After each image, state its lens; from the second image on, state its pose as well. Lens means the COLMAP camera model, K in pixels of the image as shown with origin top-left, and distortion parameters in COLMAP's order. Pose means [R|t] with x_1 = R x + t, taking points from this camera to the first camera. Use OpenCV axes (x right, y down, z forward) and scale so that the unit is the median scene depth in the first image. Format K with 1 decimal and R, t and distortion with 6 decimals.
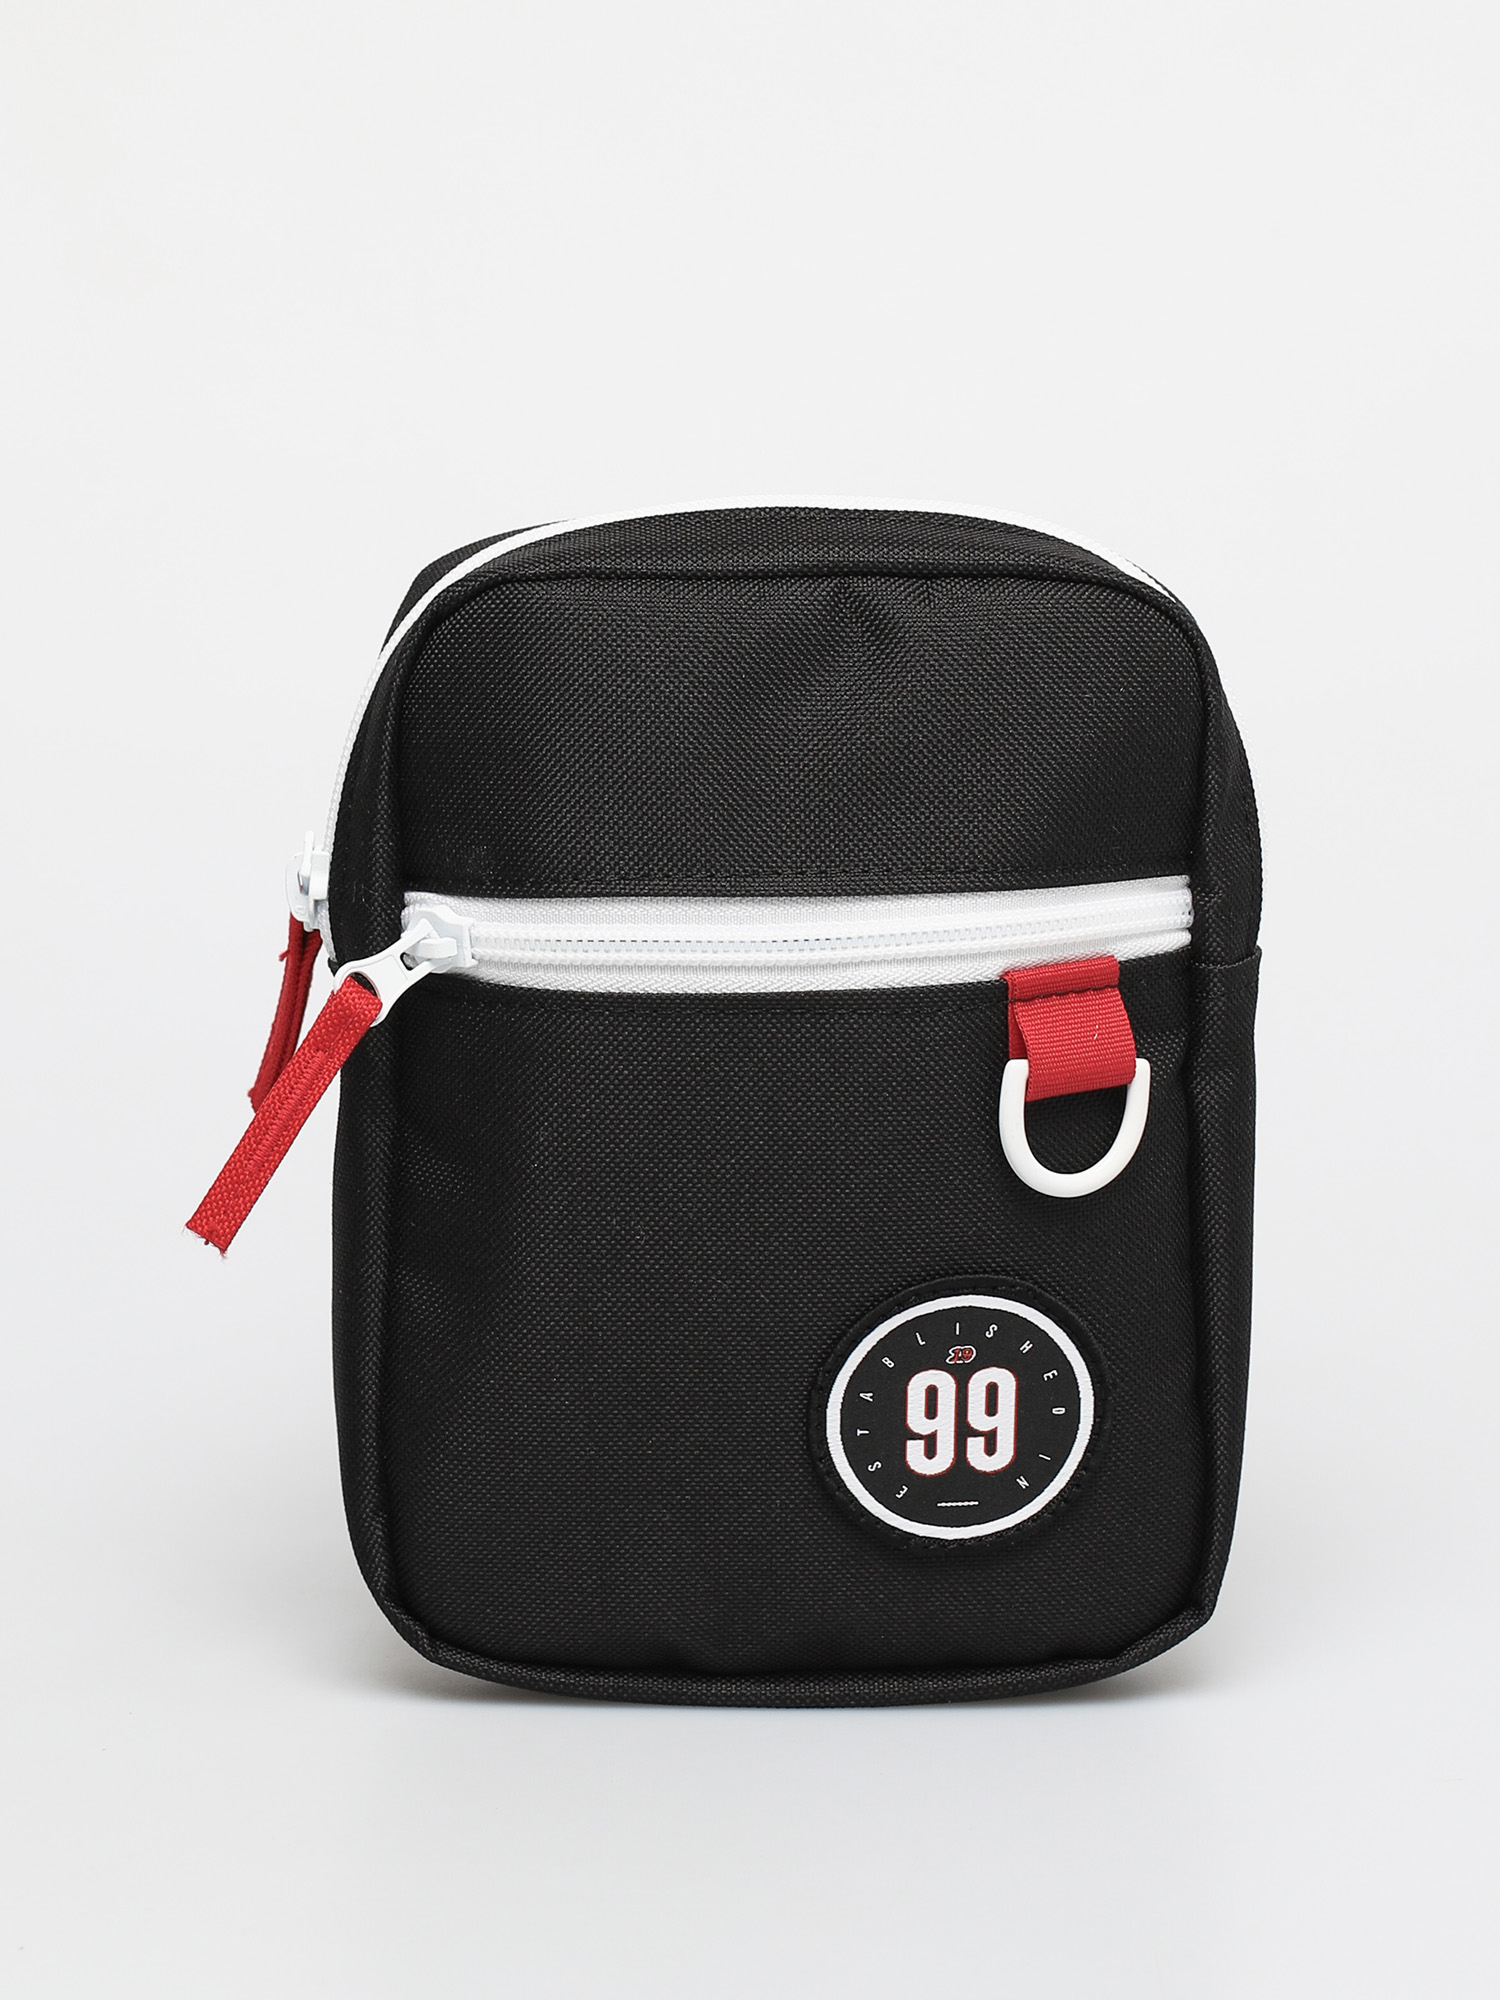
lens RADIAL K [[5626.3, 0, 750.0], [0, 5626.3, 1000.0], [0, 0, 1]] dist [-0.037121, -1.083554]
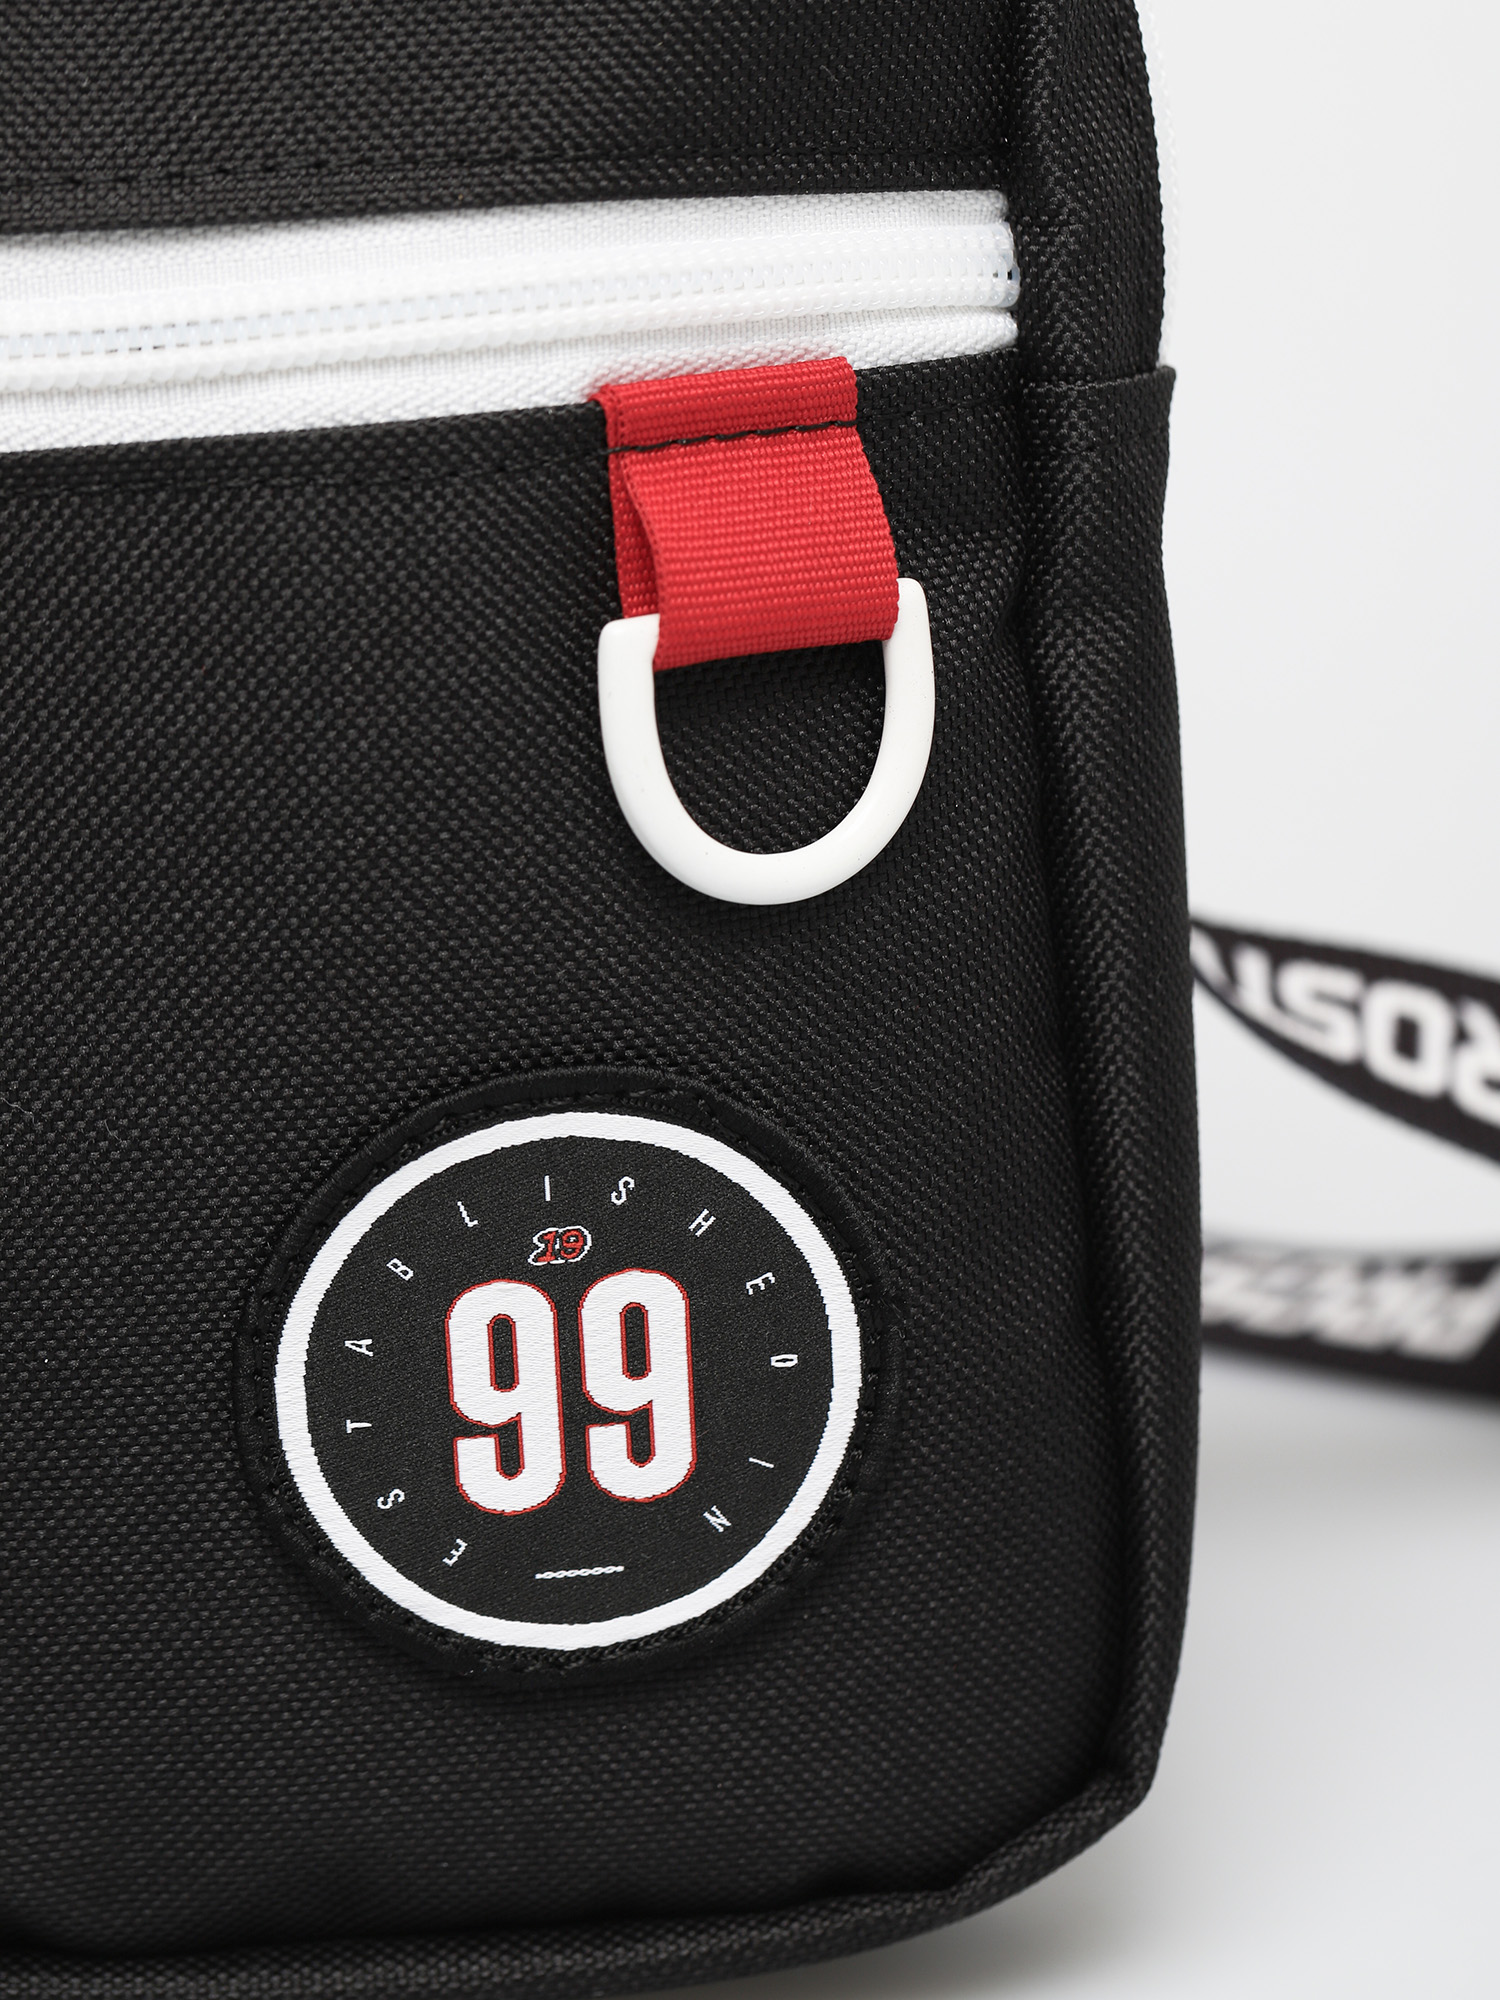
lens RADIAL K [[5626.3, 0, 750.0], [0, 5626.3, 1000.0], [0, 0, 1]] dist [-0.037121, -1.083554]
pose [[0.998595, -0.049937, -0.017718, 0.062050], [0.049278, 0.998141, -0.035857, 0.060158], [0.019475, 0.034934, 0.999200, 0.538623]]
